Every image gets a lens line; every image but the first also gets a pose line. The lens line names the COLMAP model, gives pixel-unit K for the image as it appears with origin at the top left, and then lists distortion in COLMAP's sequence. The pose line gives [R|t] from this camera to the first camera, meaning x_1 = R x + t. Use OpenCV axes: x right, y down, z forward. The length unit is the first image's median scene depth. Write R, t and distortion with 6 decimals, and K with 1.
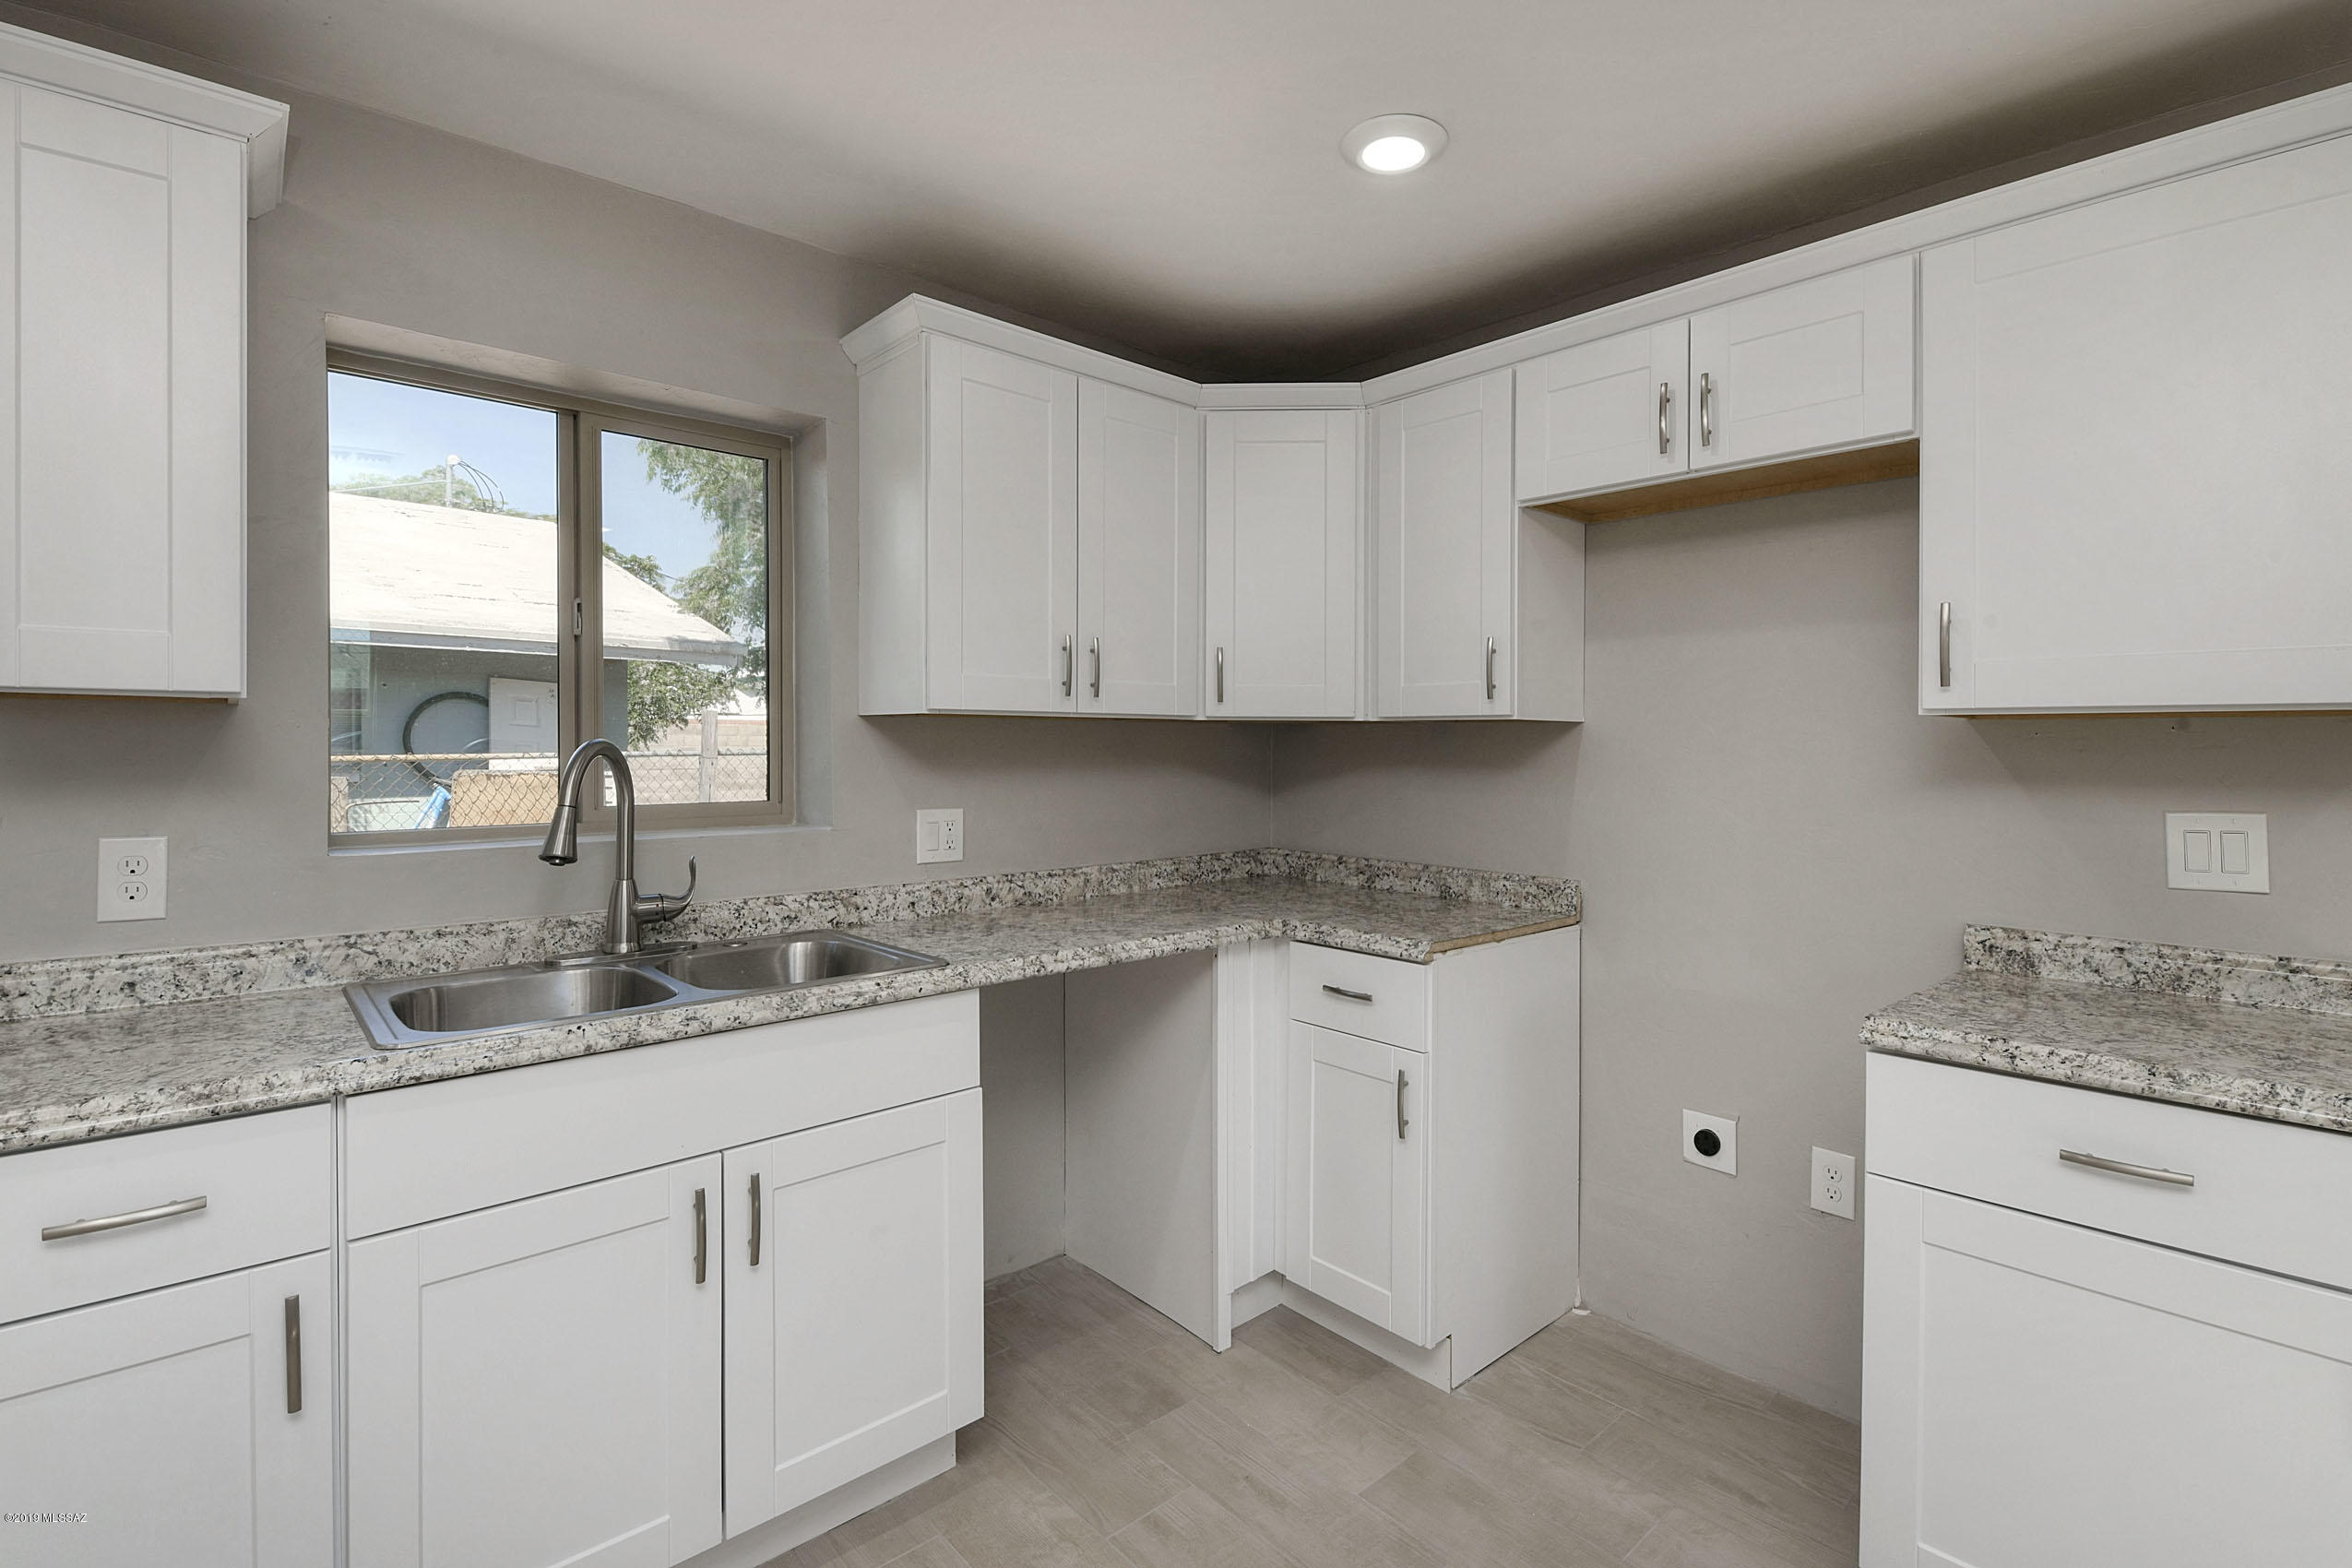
lens RADIAL K [[1039.4, 0, 1194.3], [0, 1039.4, 741.0], [0, 0, 1]] dist [0.000851, -0.009449]
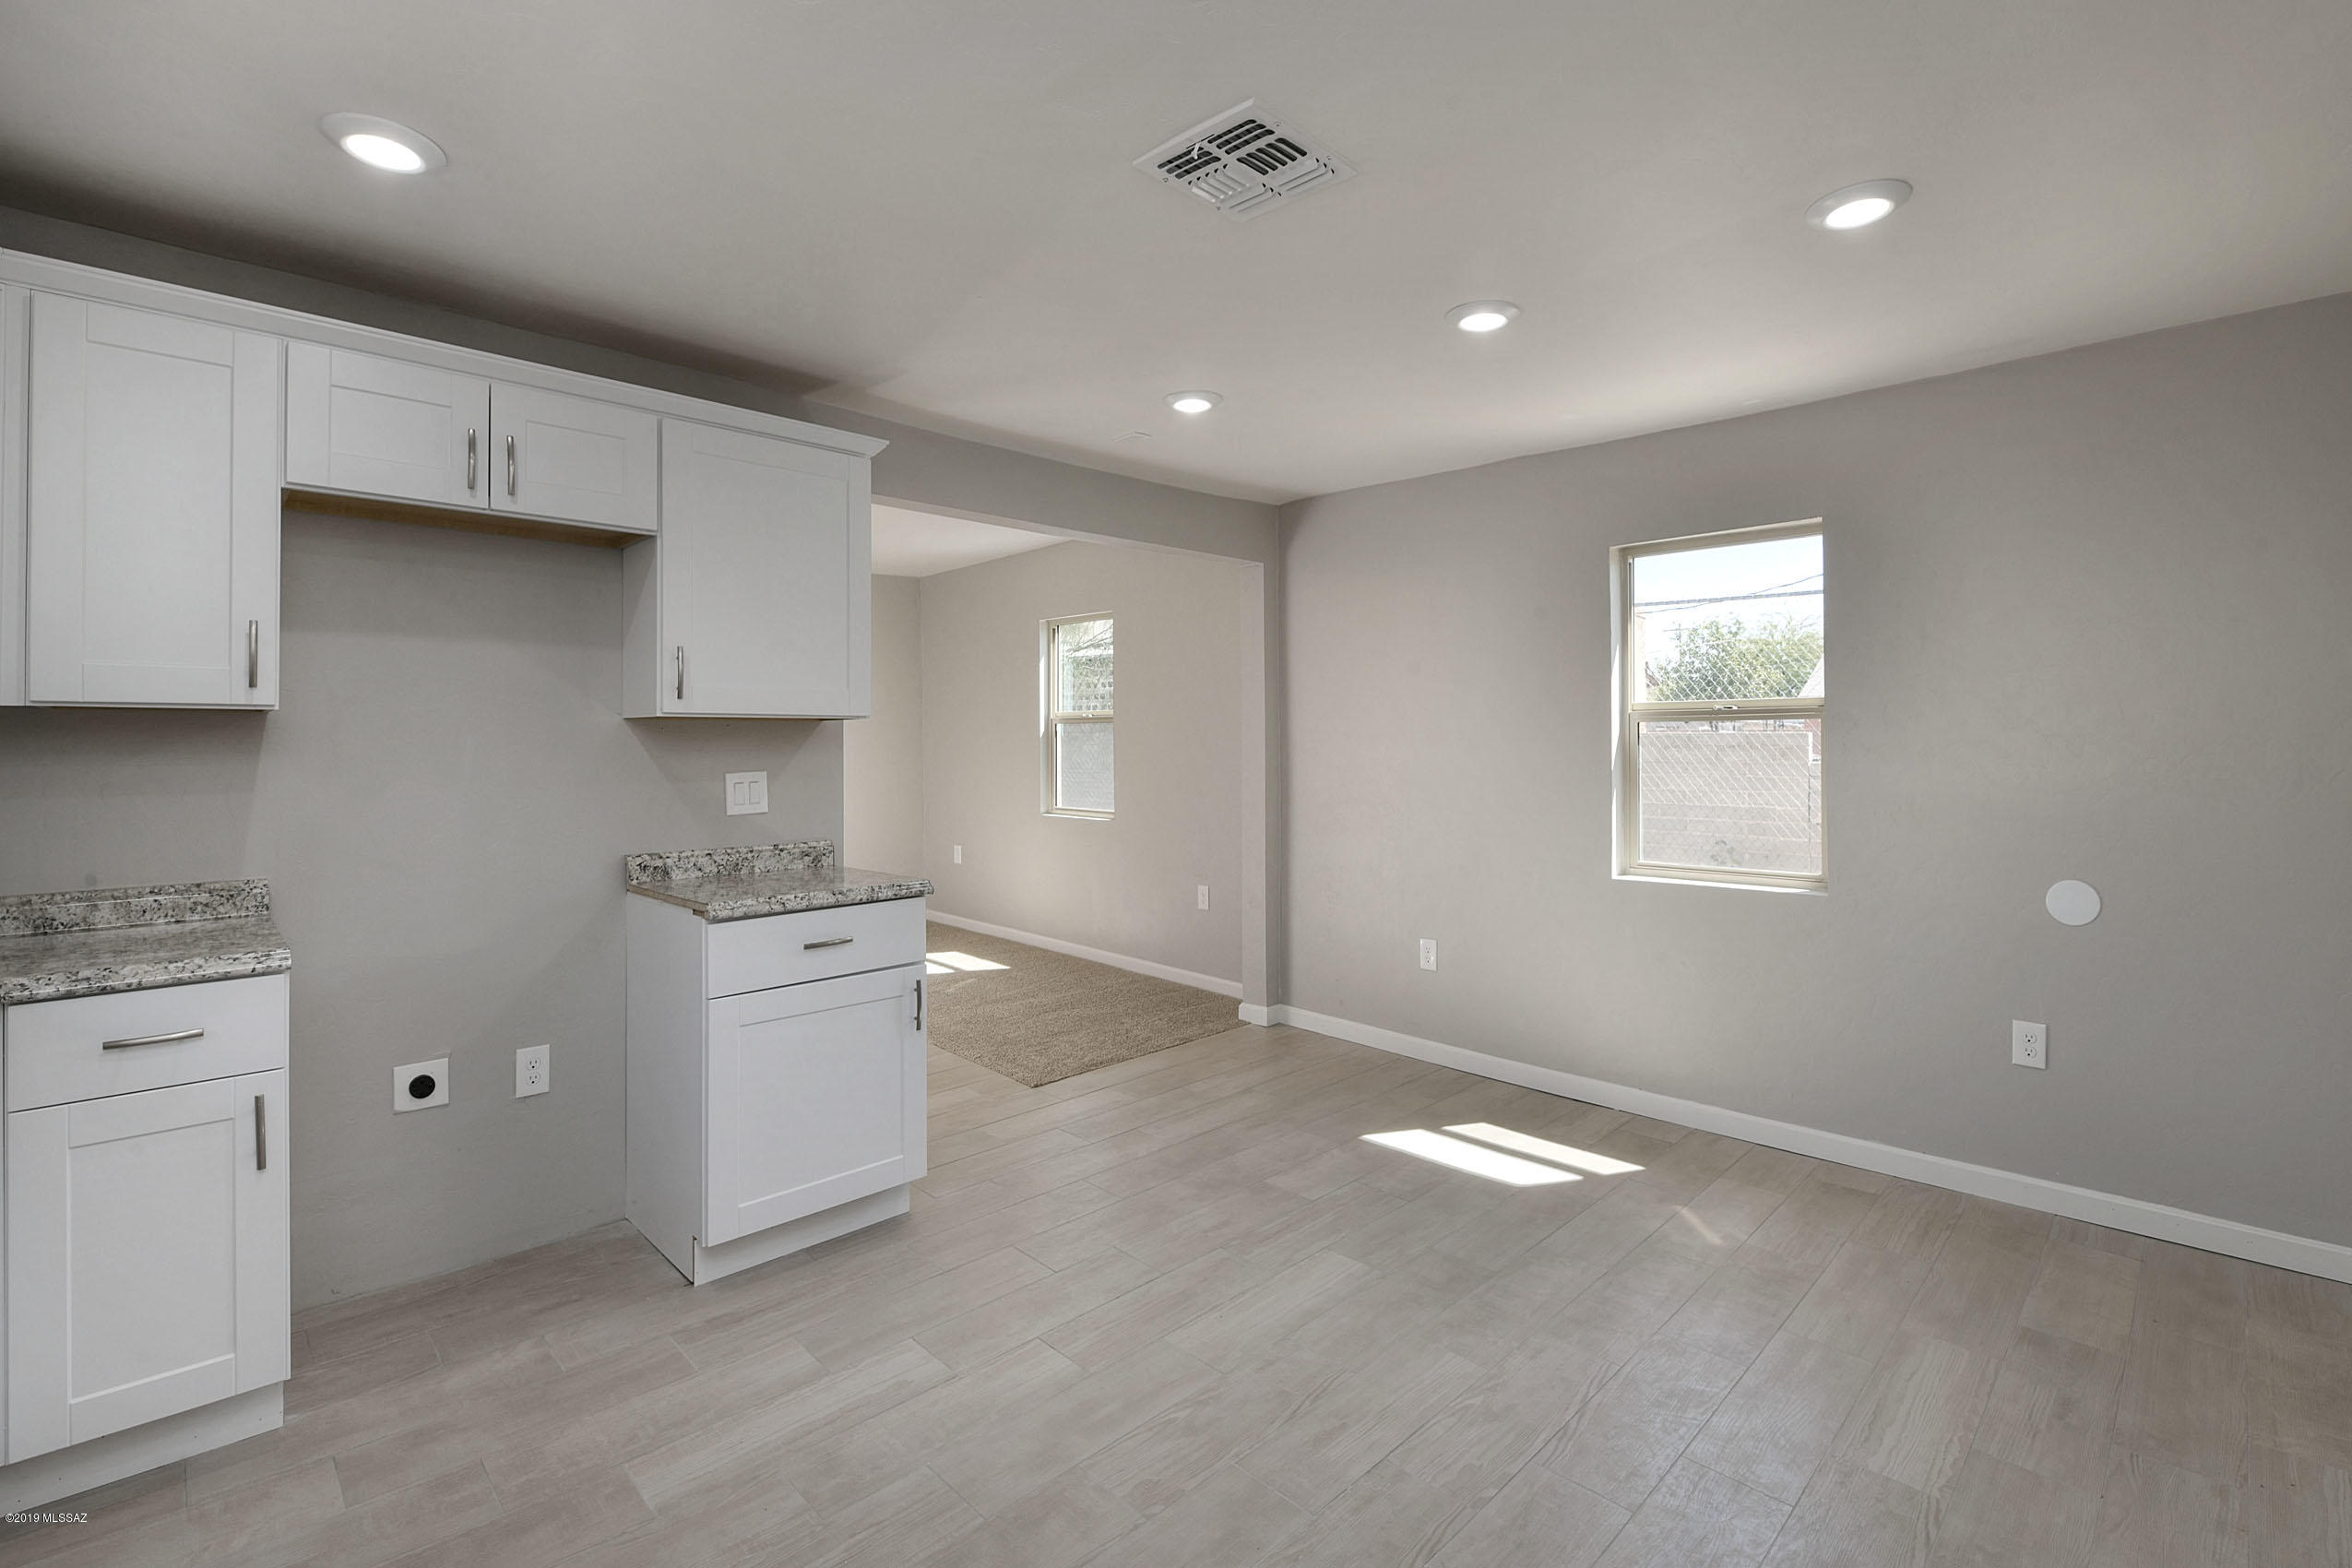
lens RADIAL K [[1131.9, 0, 1173.7], [0, 1131.9, 744.1], [0, 0, 1]] dist [-0.002873, -0.000804]
pose [[-0.035907, -0.012509, 0.999277, -0.756168], [-0.004993, 0.999911, 0.012337, -0.006591], [-0.999343, -0.004546, -0.035966, 0.221483]]
